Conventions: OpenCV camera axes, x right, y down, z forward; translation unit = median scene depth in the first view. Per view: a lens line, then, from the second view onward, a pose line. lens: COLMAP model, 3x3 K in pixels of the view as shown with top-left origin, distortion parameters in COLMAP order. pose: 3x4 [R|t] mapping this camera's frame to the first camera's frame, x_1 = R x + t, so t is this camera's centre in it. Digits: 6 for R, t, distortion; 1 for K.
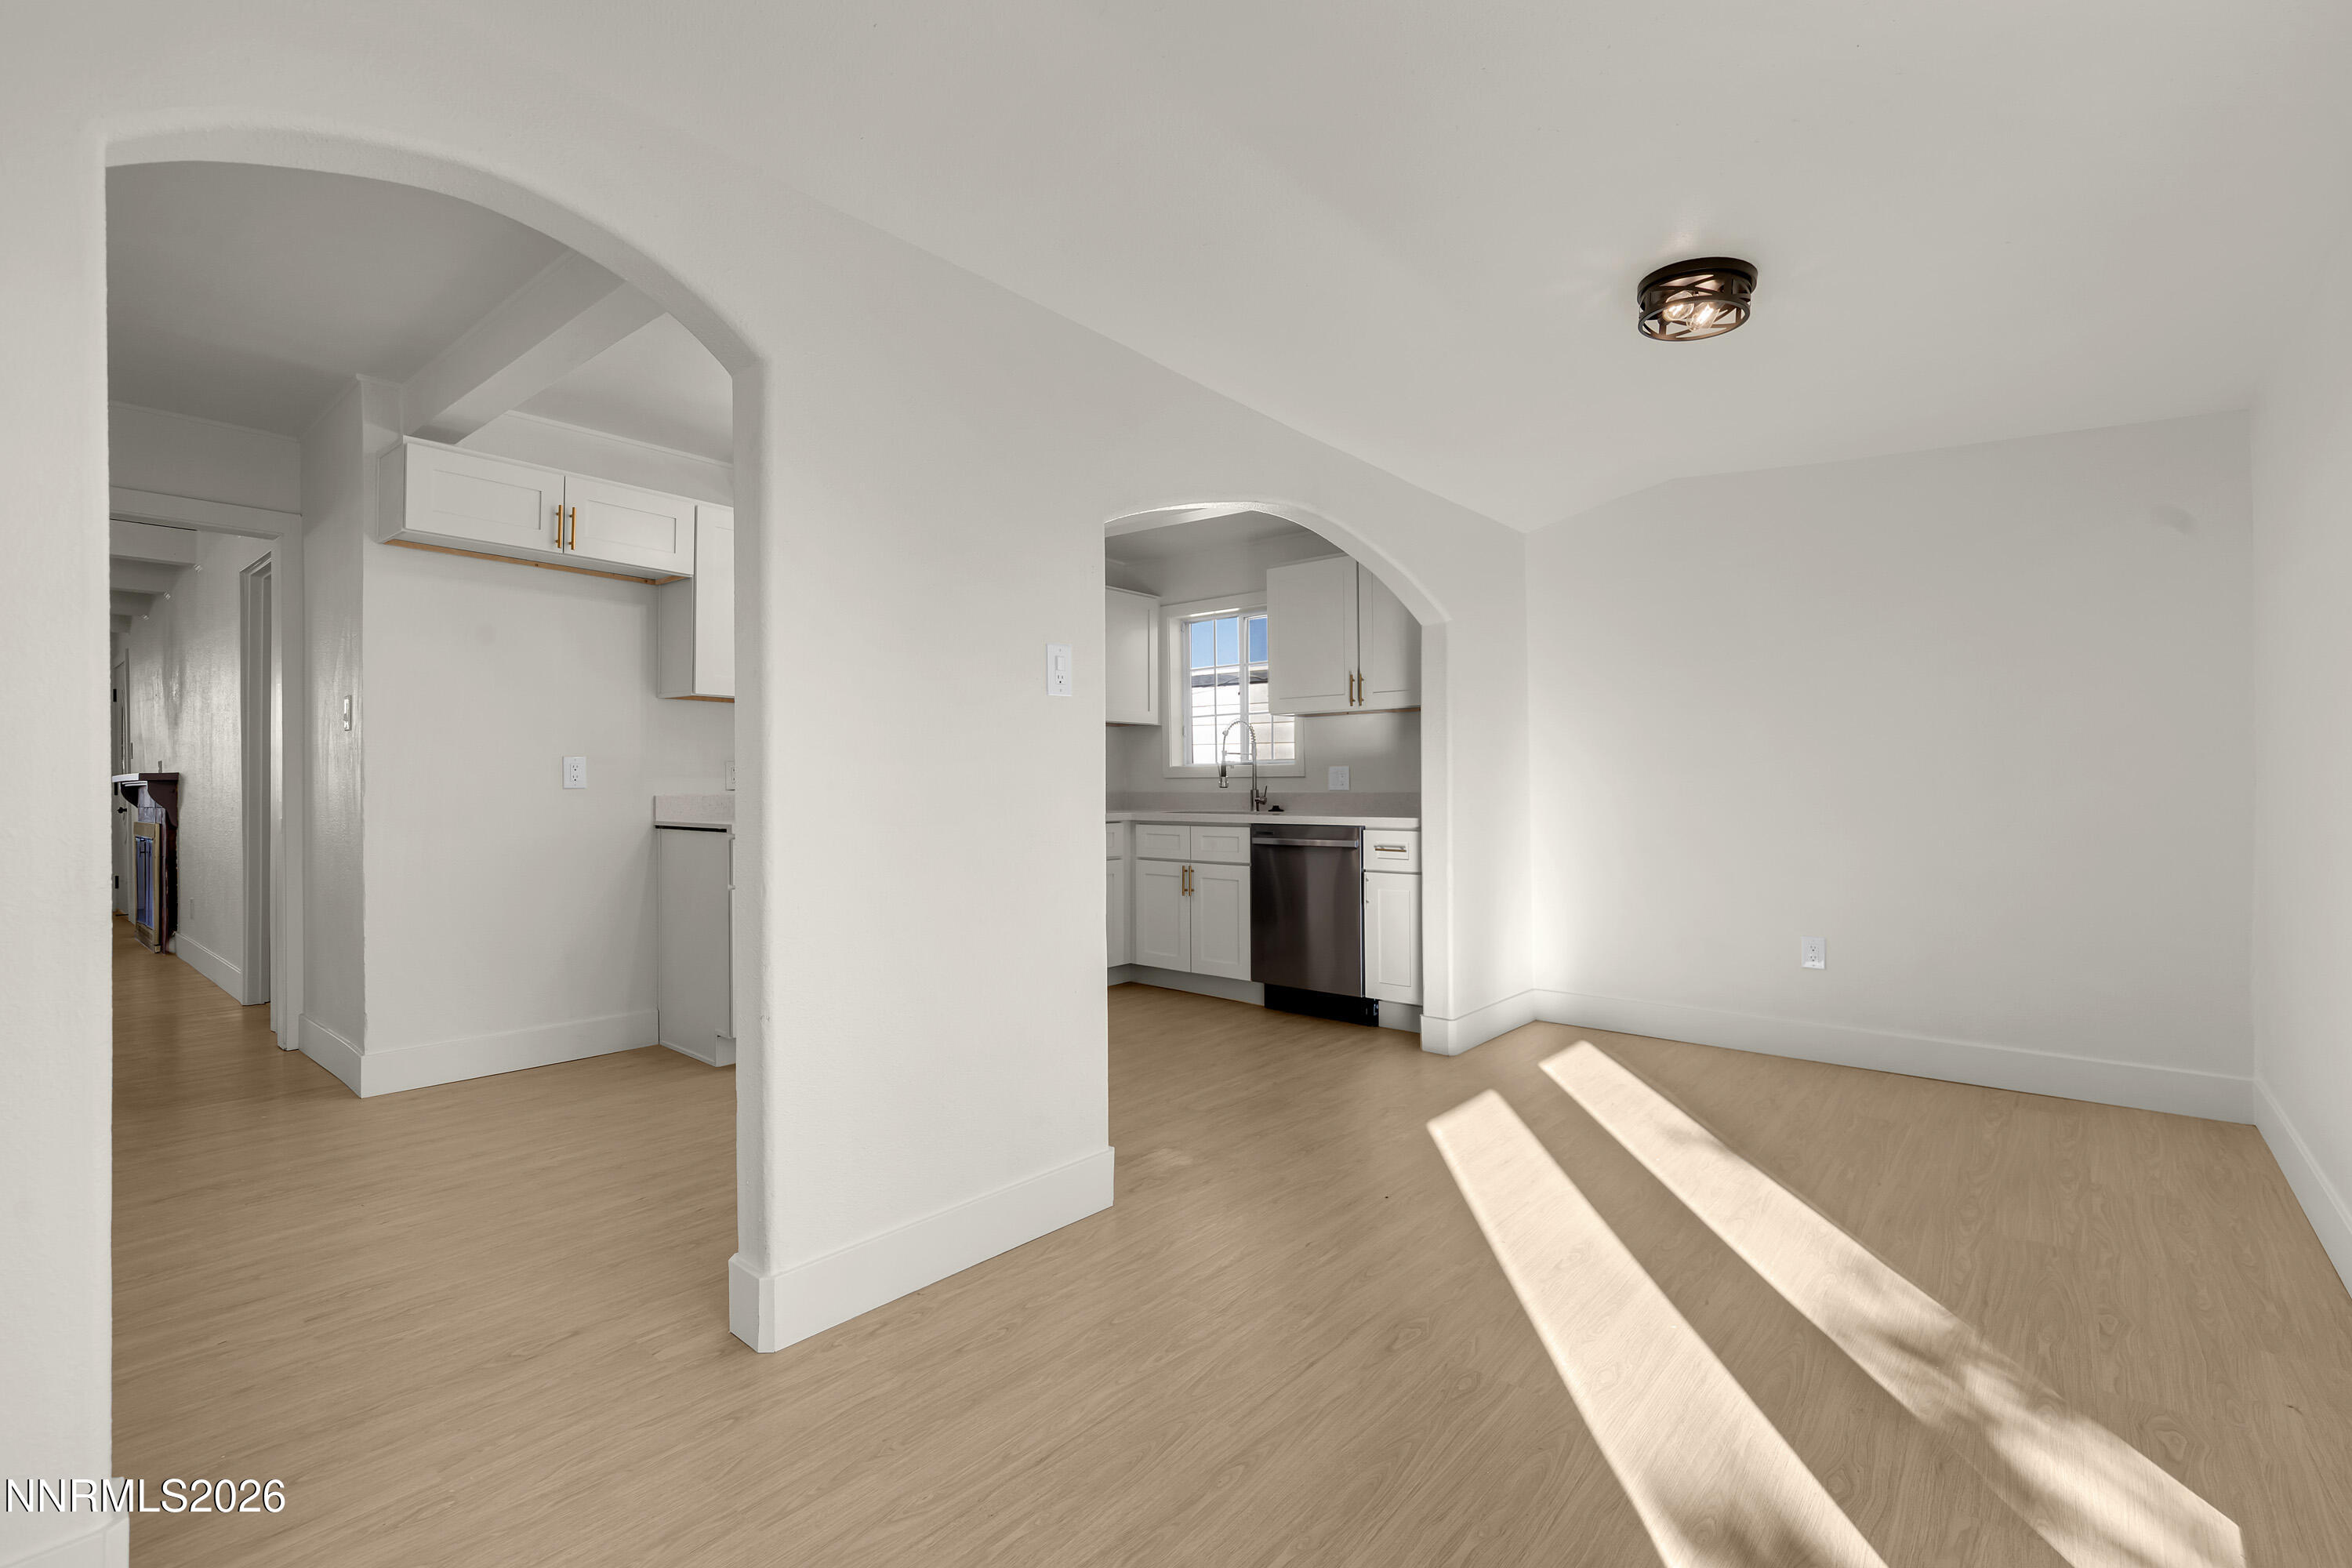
lens RADIAL K [[1044.0, 0, 1231.6], [0, 1044.0, 780.7], [0, 0, 1]] dist [0.000621, 0.000189]
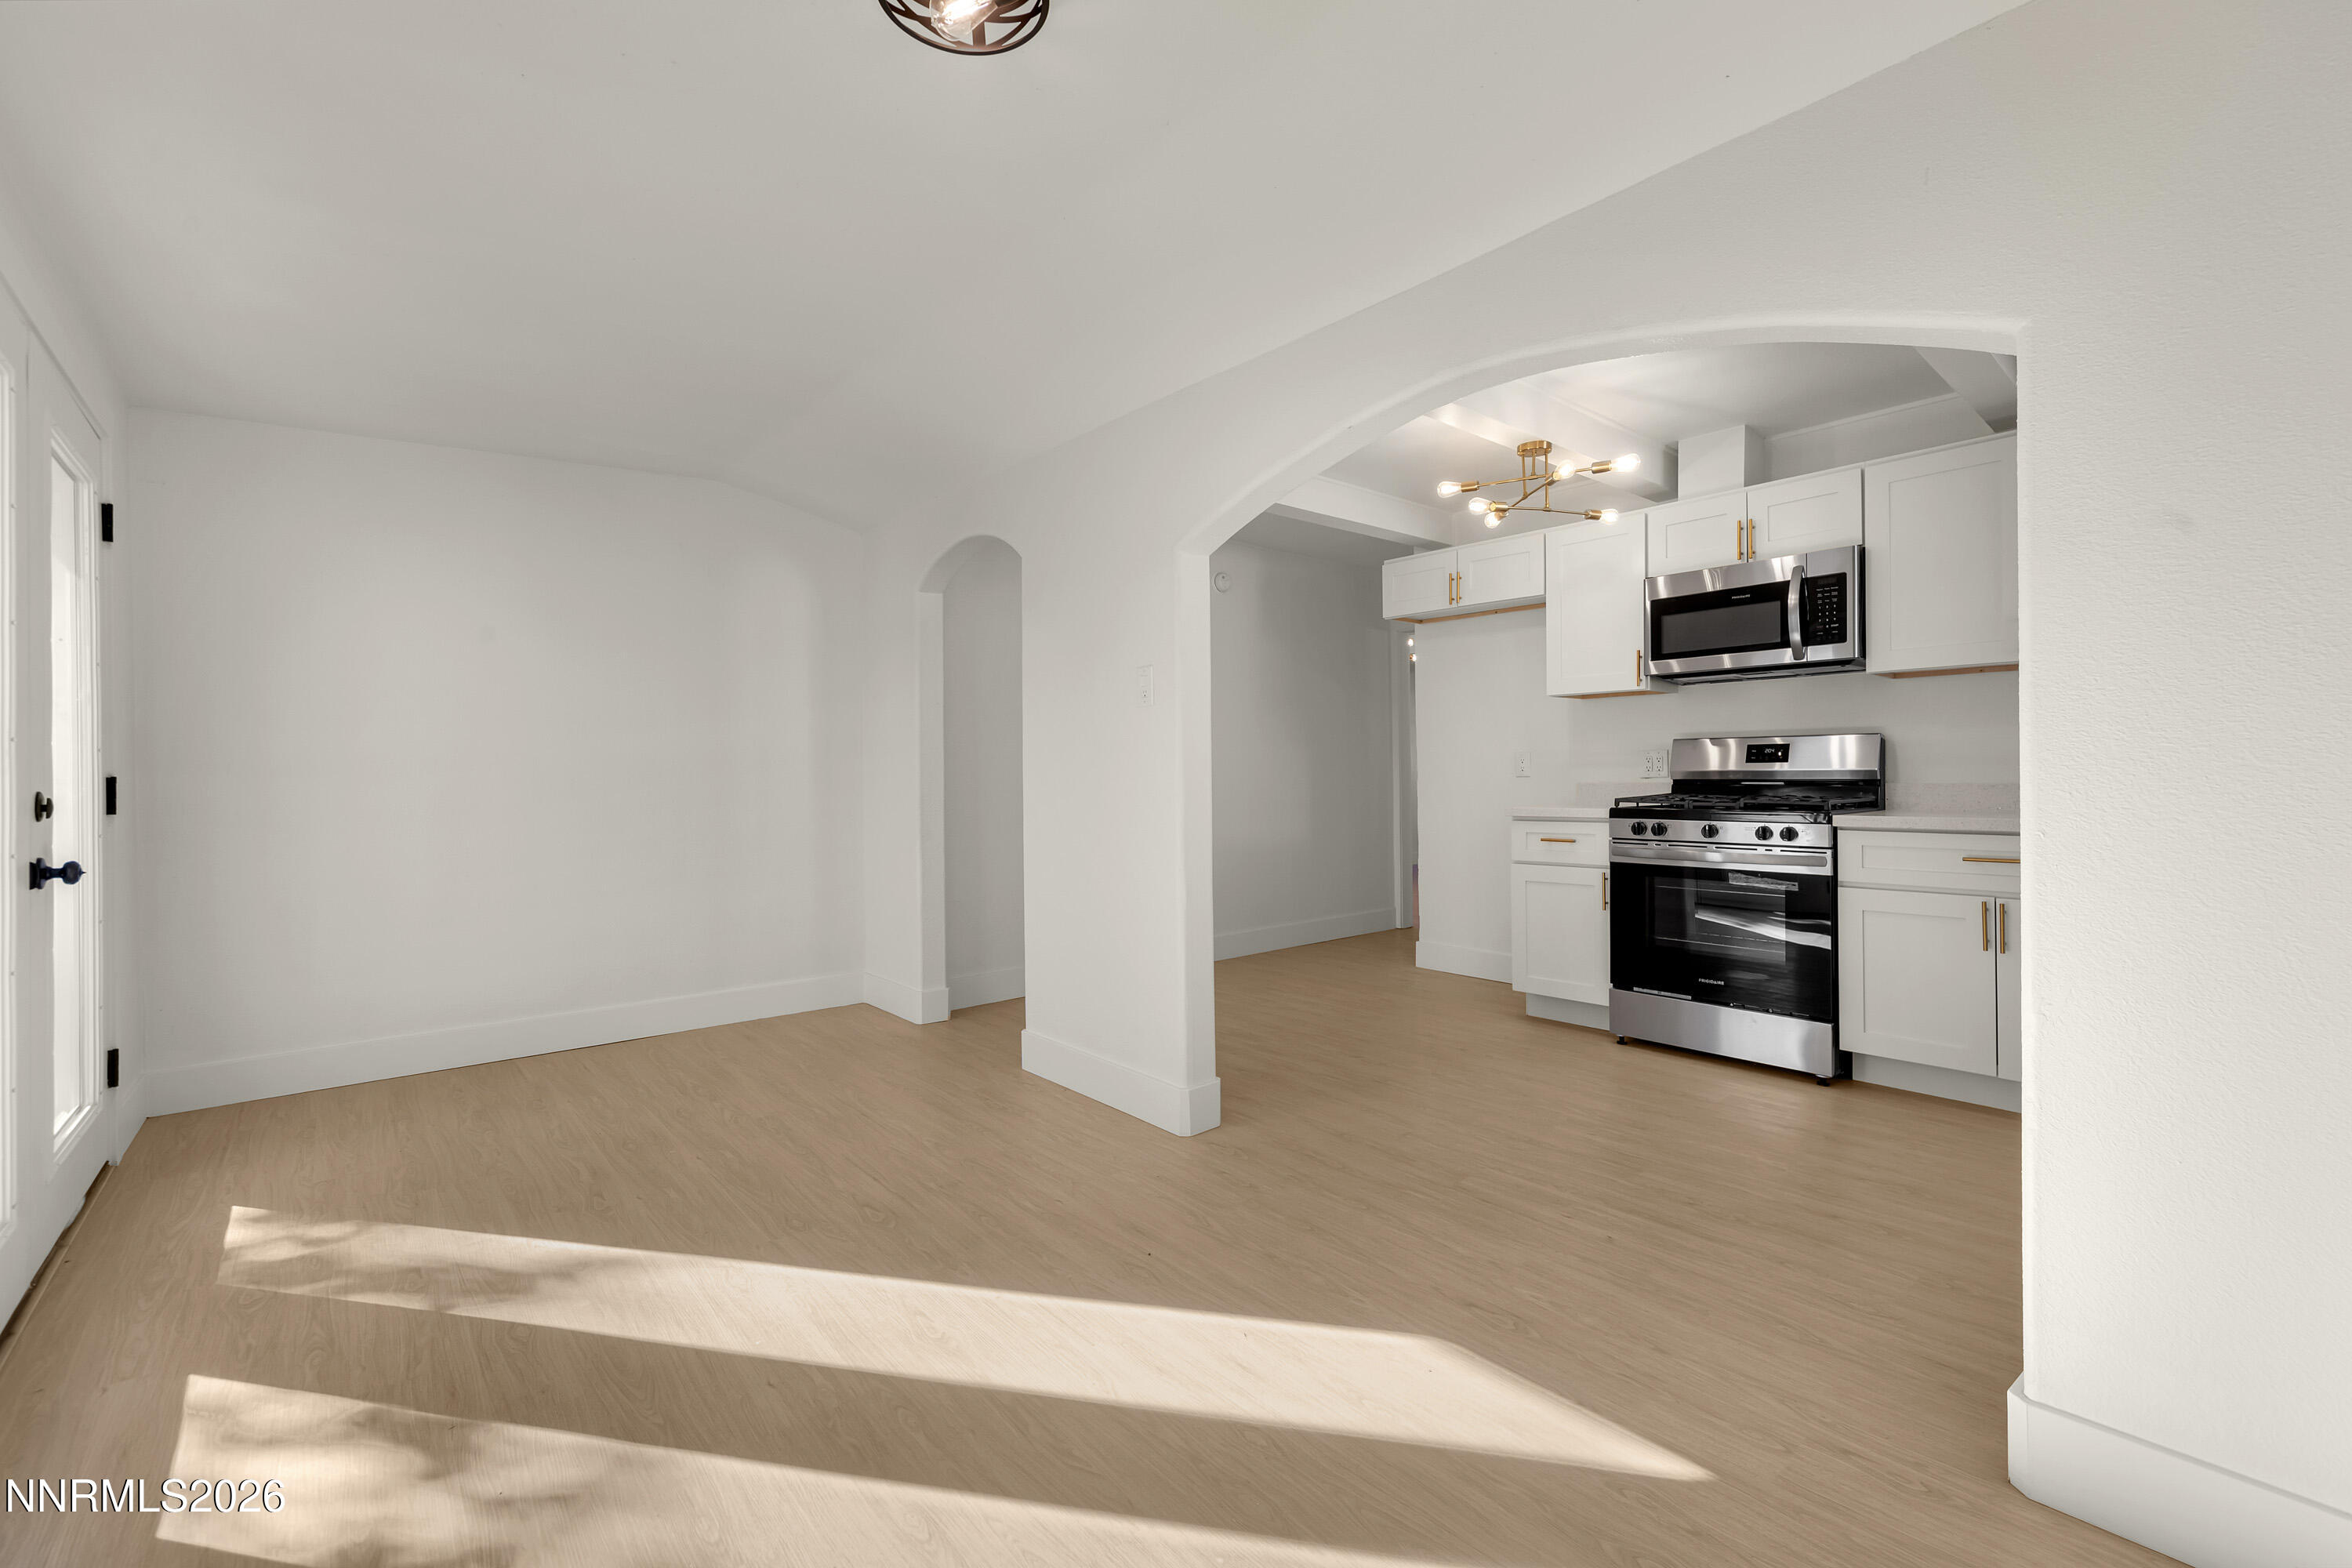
lens RADIAL K [[982.9, 0, 1170.5], [0, 982.9, 743.6], [0, 0, 1]] dist [0.001723, -0.000232]
pose [[-0.192811, -0.034495, -0.980629, 0.553964], [0.010874, 0.999245, -0.037287, 0.006625], [0.981176, -0.017853, -0.192290, 0.687710]]
